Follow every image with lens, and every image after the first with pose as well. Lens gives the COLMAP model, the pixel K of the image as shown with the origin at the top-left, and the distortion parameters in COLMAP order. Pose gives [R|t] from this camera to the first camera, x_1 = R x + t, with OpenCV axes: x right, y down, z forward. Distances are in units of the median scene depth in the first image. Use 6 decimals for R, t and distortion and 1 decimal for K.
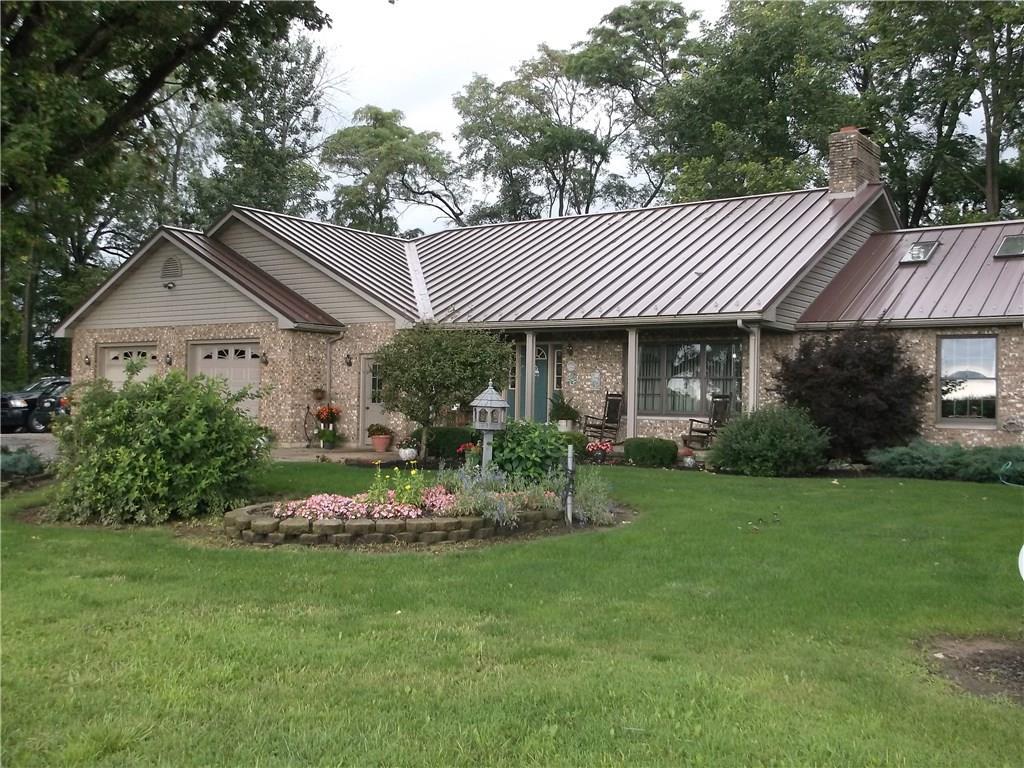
lens RADIAL K [[1022.5, 0, 512.0], [0, 1022.5, 384.0], [0, 0, 1]] dist [0.004510, -0.006403]
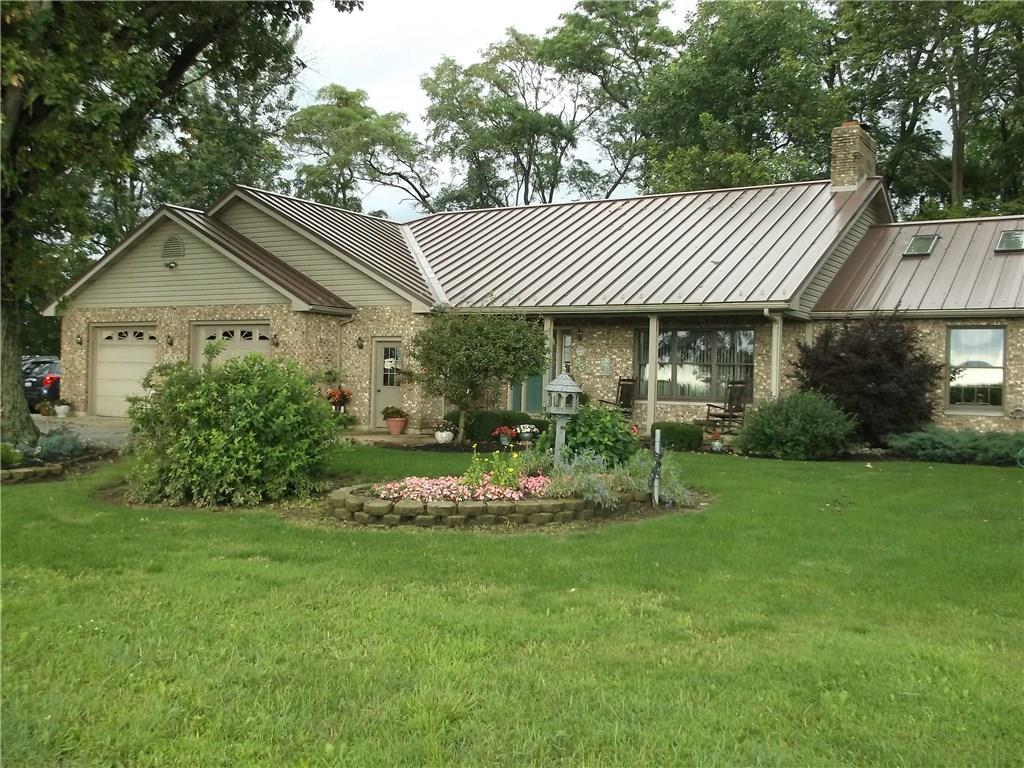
lens RADIAL K [[1022.5, 0, 512.0], [0, 1022.5, 384.0], [0, 0, 1]] dist [0.004510, -0.006403]
pose [[0.997514, 0.007860, 0.070028, -0.084957], [-0.009061, 0.999817, 0.016855, -0.001332], [-0.069883, -0.017448, 0.997403, -0.010701]]
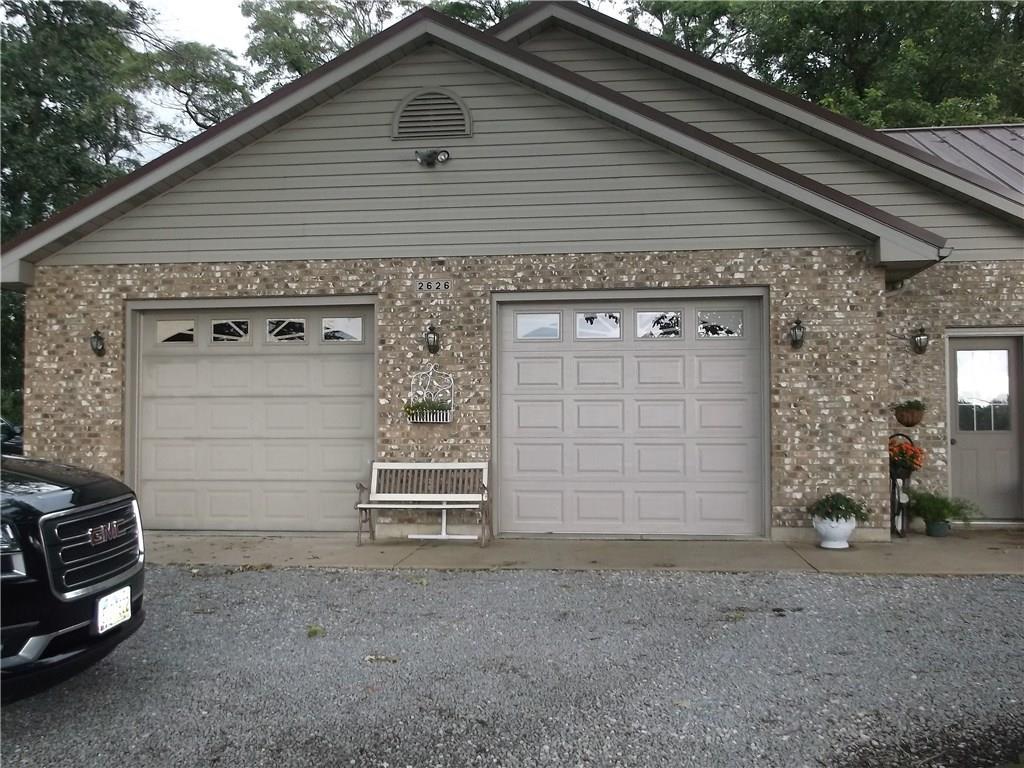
lens RADIAL K [[1022.5, 0, 512.0], [0, 1022.5, 384.0], [0, 0, 1]] dist [0.004510, -0.006403]
pose [[0.872275, -0.003794, 0.489001, -0.576658], [0.013497, 0.999776, -0.016319, 0.001664], [-0.488829, 0.020834, 0.872131, 0.713493]]
